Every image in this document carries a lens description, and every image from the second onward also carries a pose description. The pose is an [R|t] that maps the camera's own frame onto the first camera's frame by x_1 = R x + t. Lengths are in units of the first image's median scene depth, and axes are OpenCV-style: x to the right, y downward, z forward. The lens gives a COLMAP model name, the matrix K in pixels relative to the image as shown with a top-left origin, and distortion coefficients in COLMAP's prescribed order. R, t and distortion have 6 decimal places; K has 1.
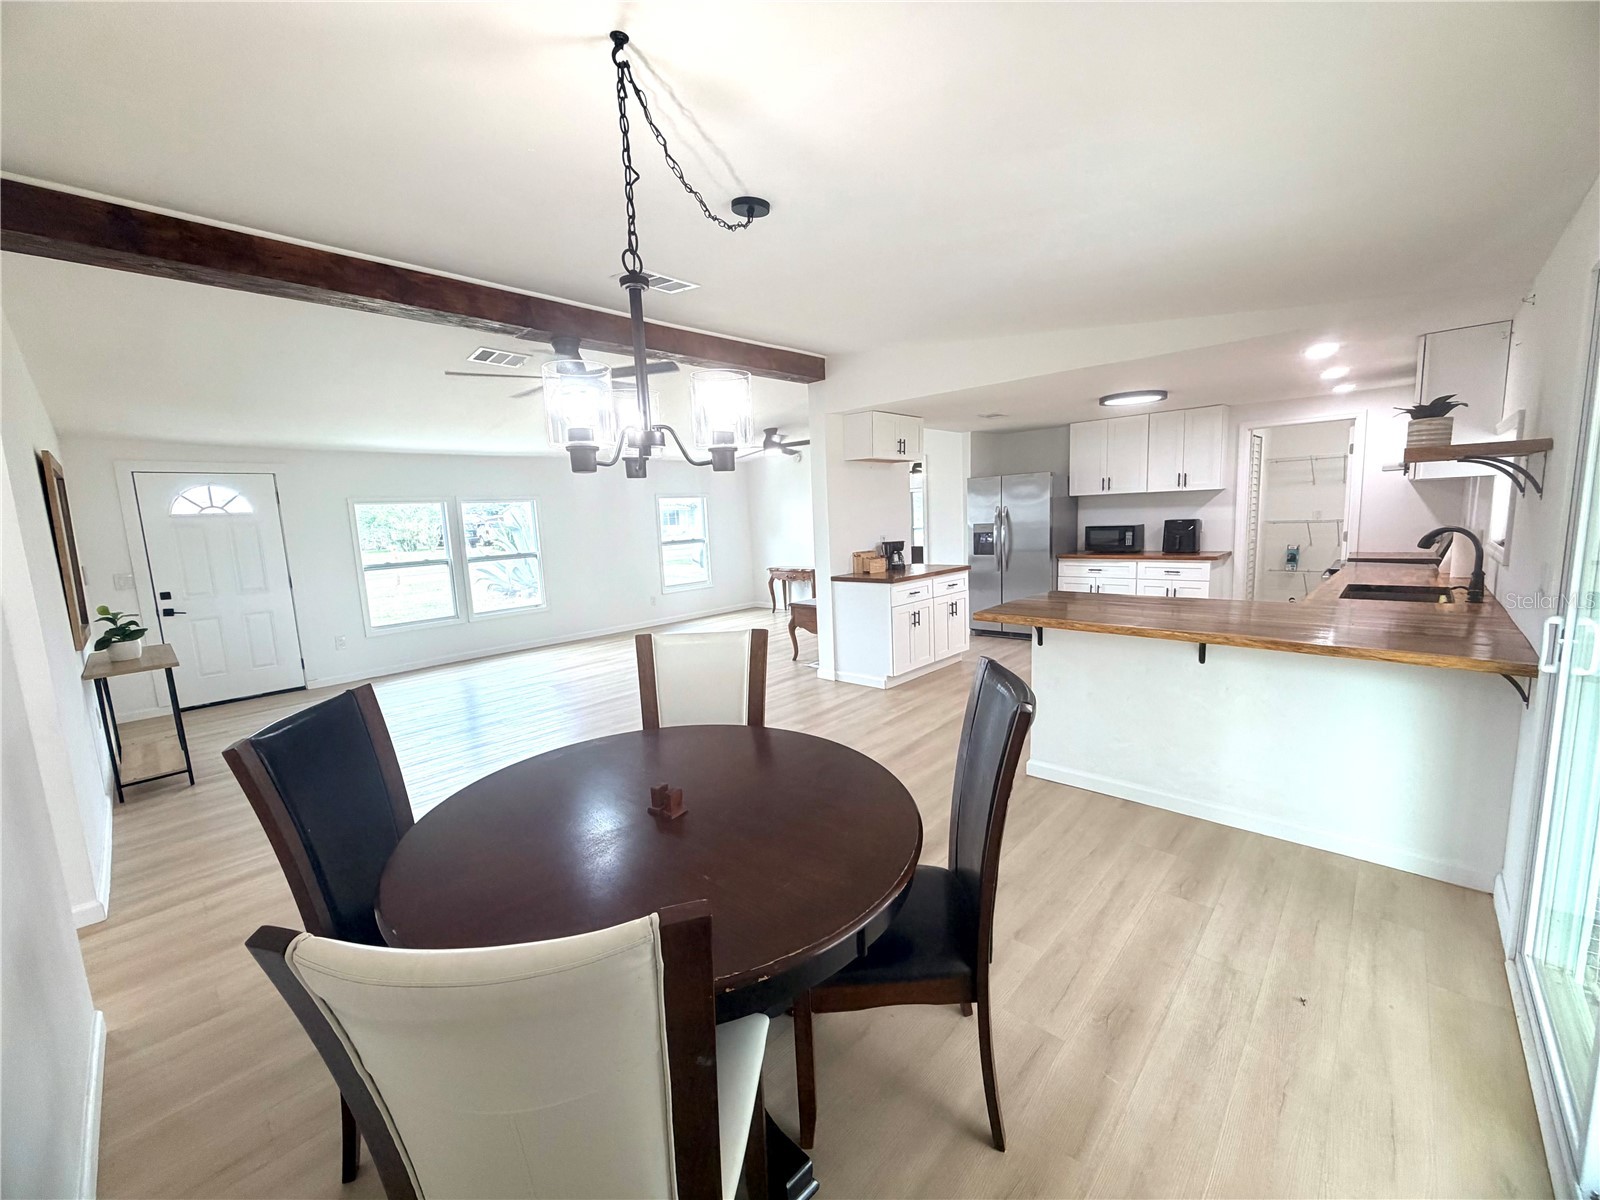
lens RADIAL K [[633.8, 0, 796.1], [0, 633.8, 600.4], [0, 0, 1]] dist [-0.004044, 0.000091]
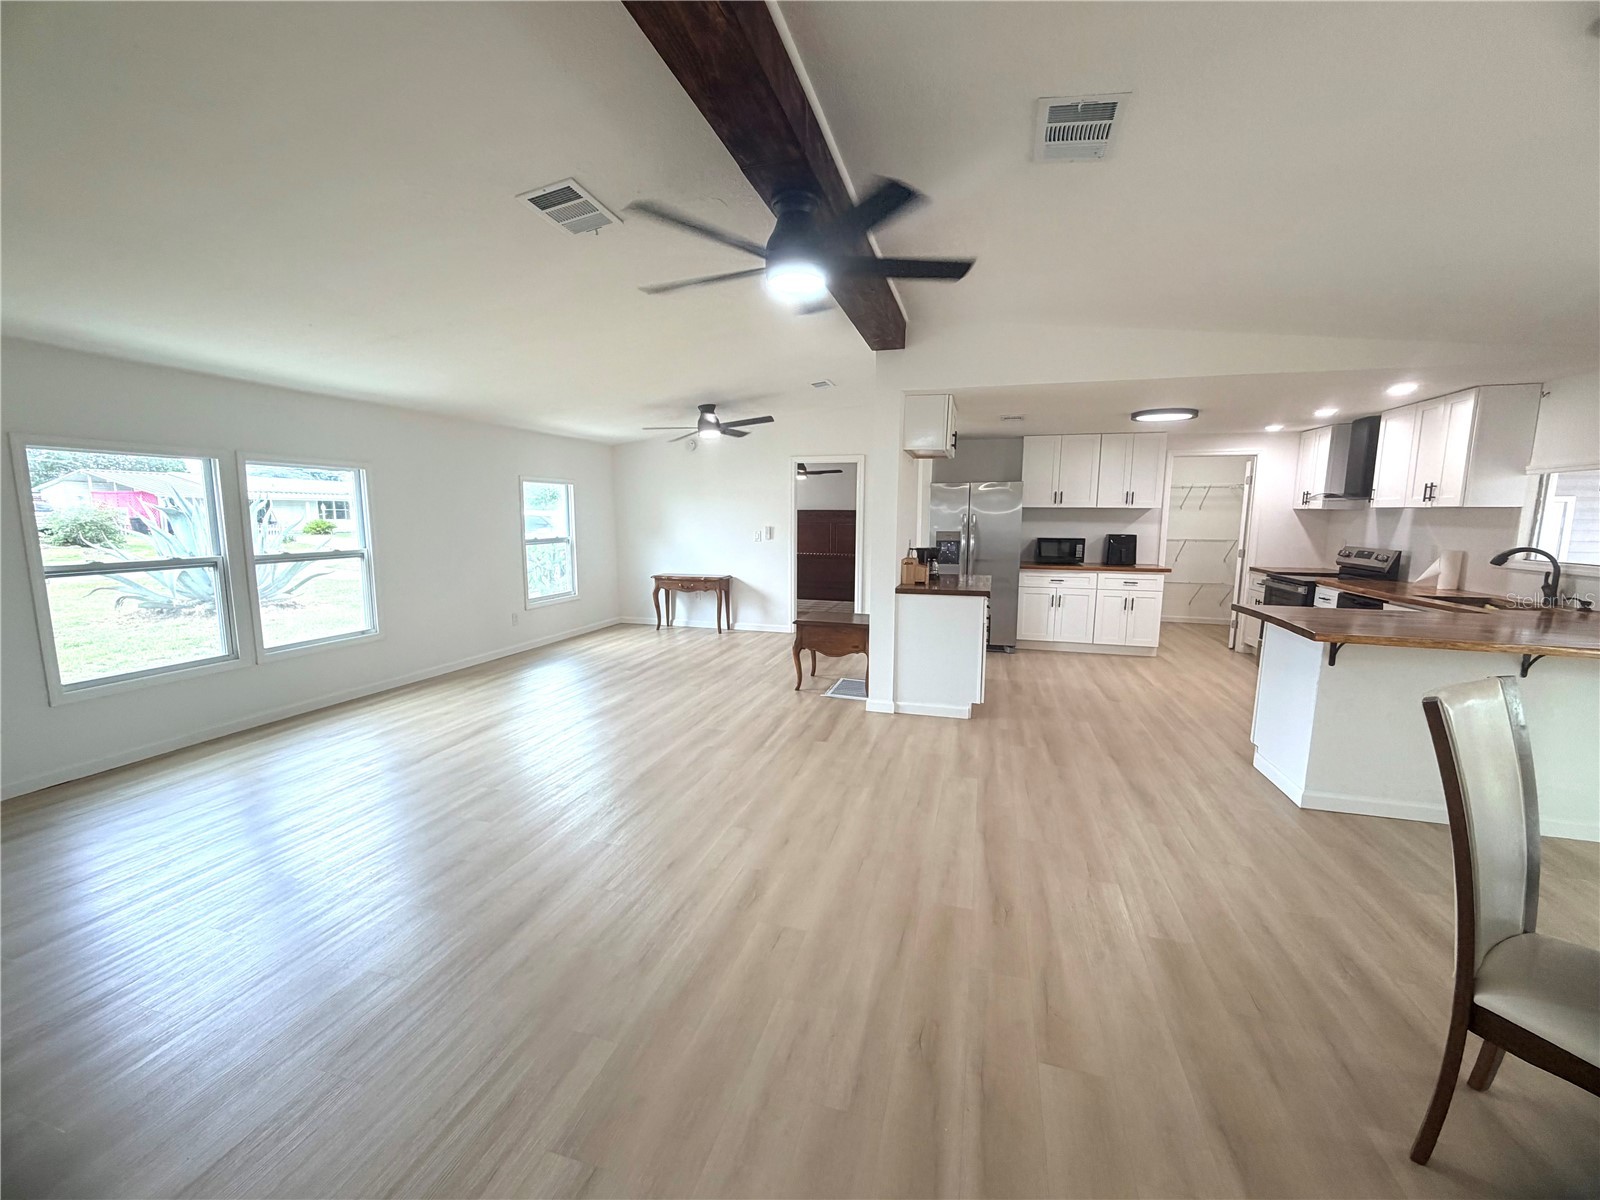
lens RADIAL K [[639.8, 0, 800.0], [0, 639.8, 600.0], [0, 0, 1]] dist [-0.002183, -0.000112]
pose [[0.890310, -0.011029, 0.455221, -0.373319], [0.016332, 0.999837, -0.007718, -0.015066], [-0.455061, 0.014306, 0.890345, 0.264747]]
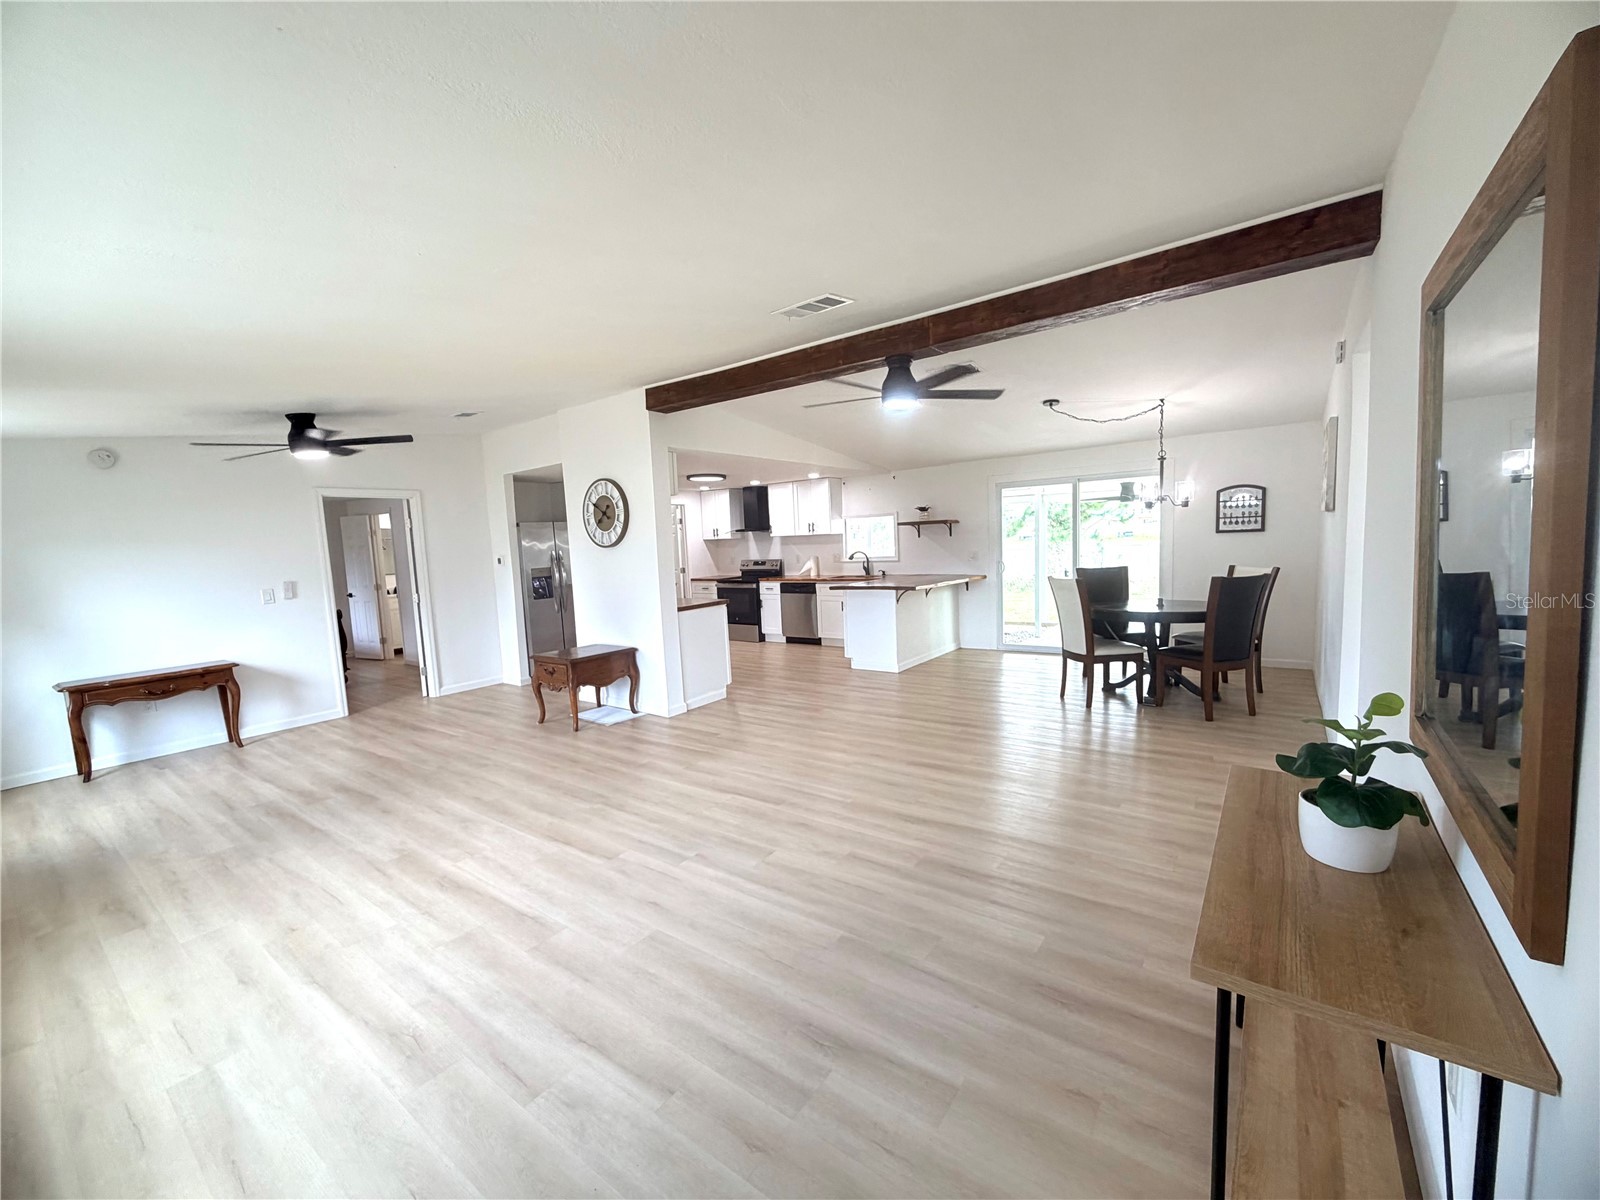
lens RADIAL K [[639.8, 0, 800.0], [0, 639.8, 600.0], [0, 0, 1]] dist [-0.002183, -0.000112]
pose [[-0.122230, -0.043338, 0.991555, -0.823915], [0.182540, 0.981022, 0.065379, -0.068157], [-0.975571, 0.188989, -0.112000, 0.785727]]
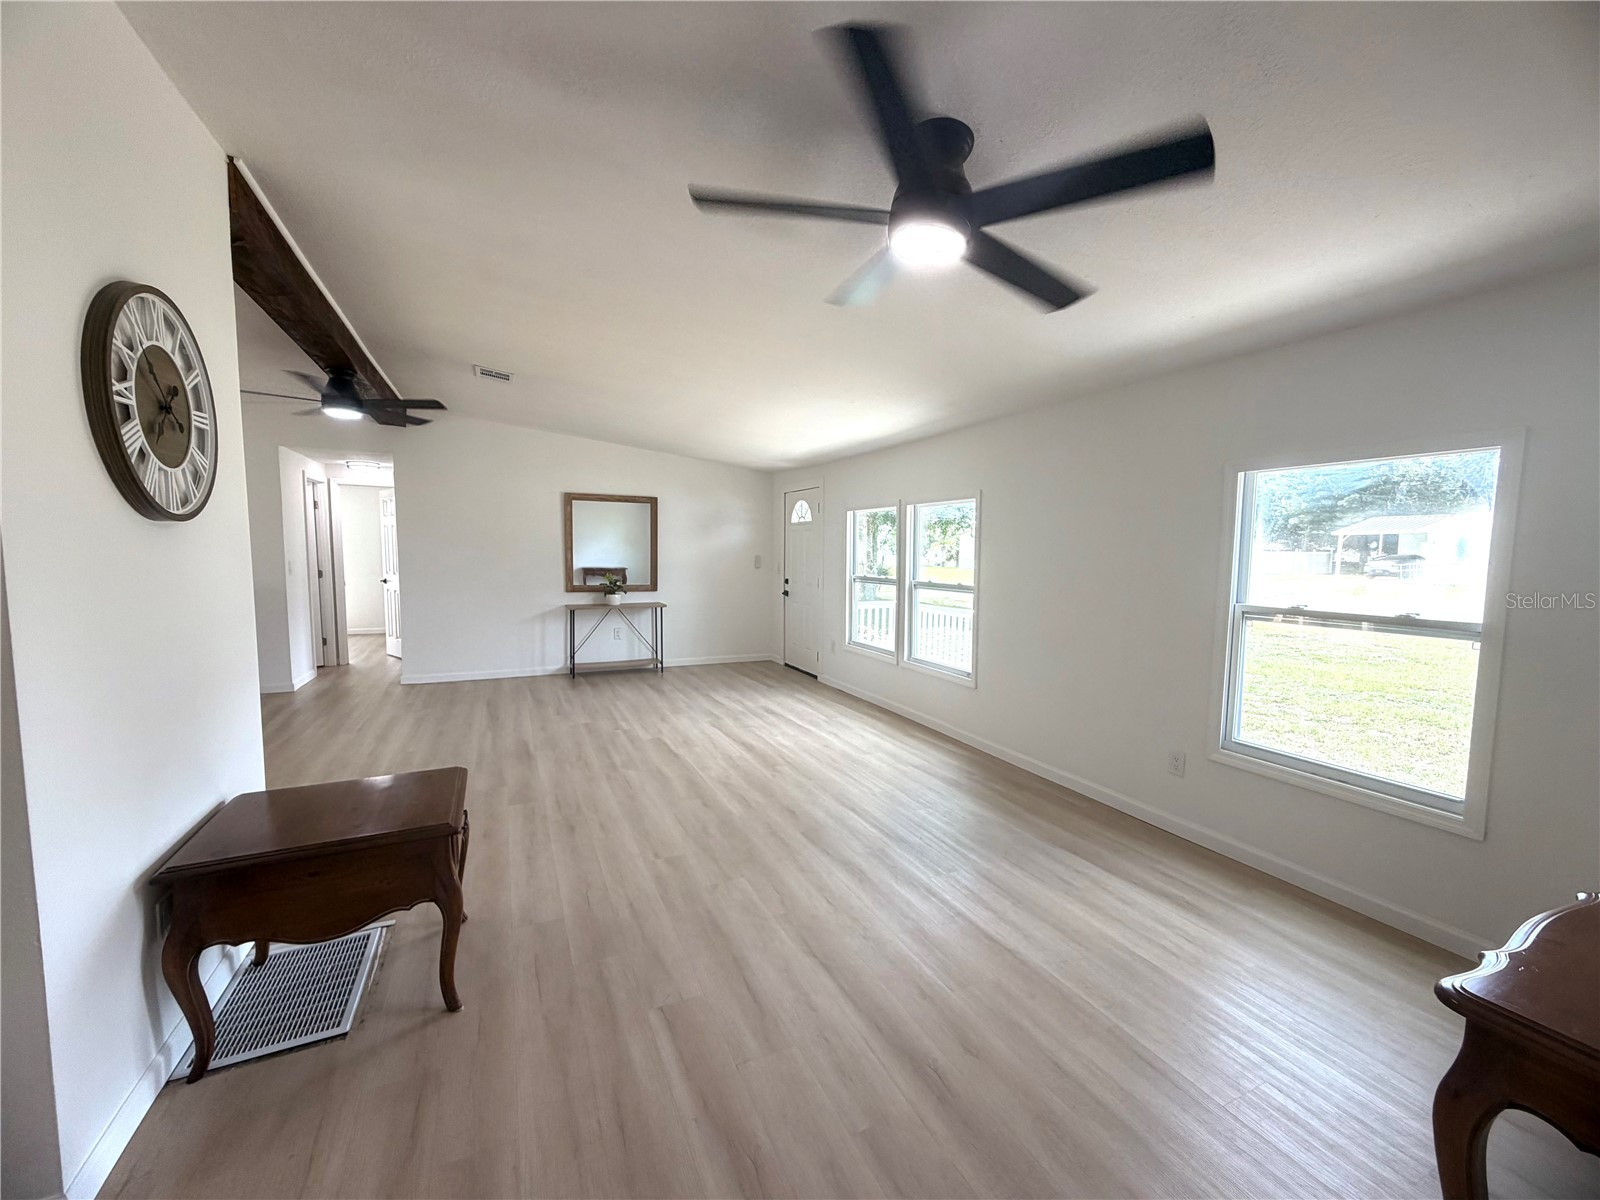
lens RADIAL K [[633.8, 0, 796.1], [0, 633.8, 600.4], [0, 0, 1]] dist [-0.004044, 0.000091]
pose [[-0.369939, 0.114038, -0.922031, 0.242068], [-0.119520, 0.978350, 0.168958, -0.172644], [0.921336, 0.172705, -0.348300, 1.275253]]
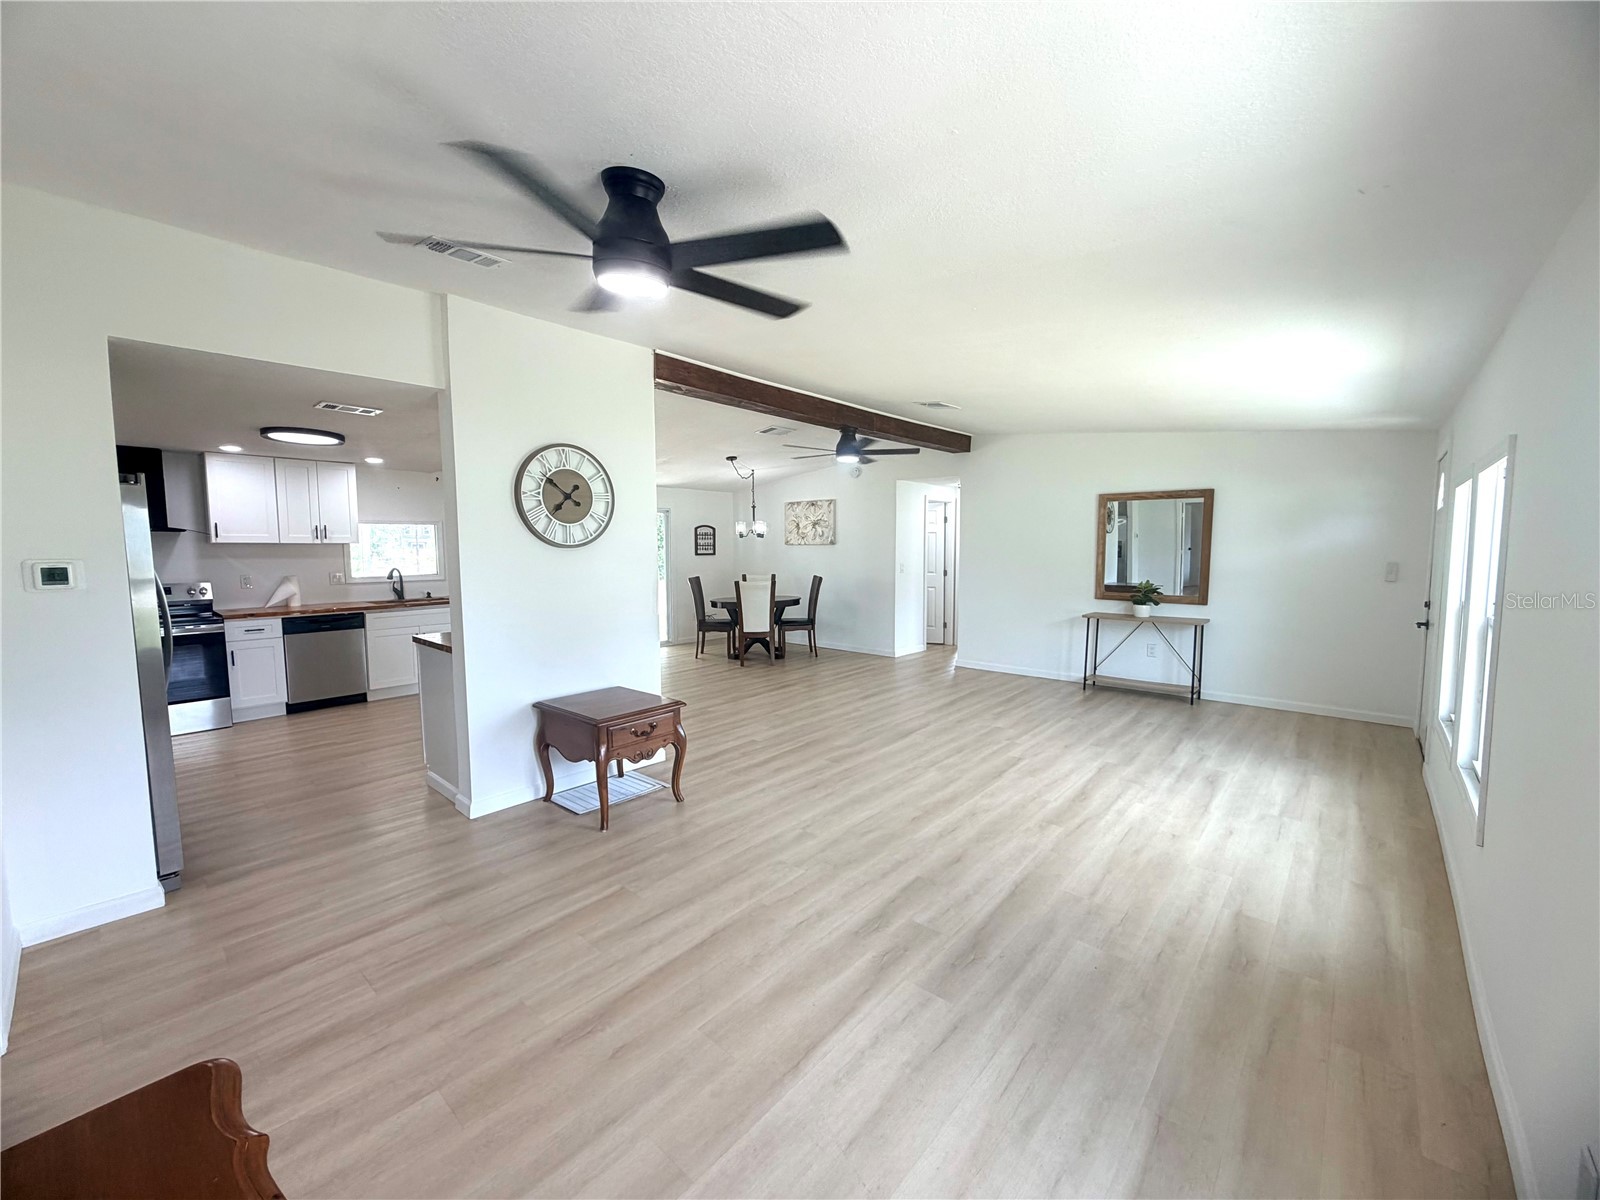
lens RADIAL K [[633.8, 0, 796.1], [0, 633.8, 600.4], [0, 0, 1]] dist [-0.004044, 0.000091]
pose [[-0.998336, 0.051745, -0.025454, -0.101367], [0.044948, 0.974764, 0.218666, -0.201235], [0.036127, 0.217158, -0.975468, 1.520964]]
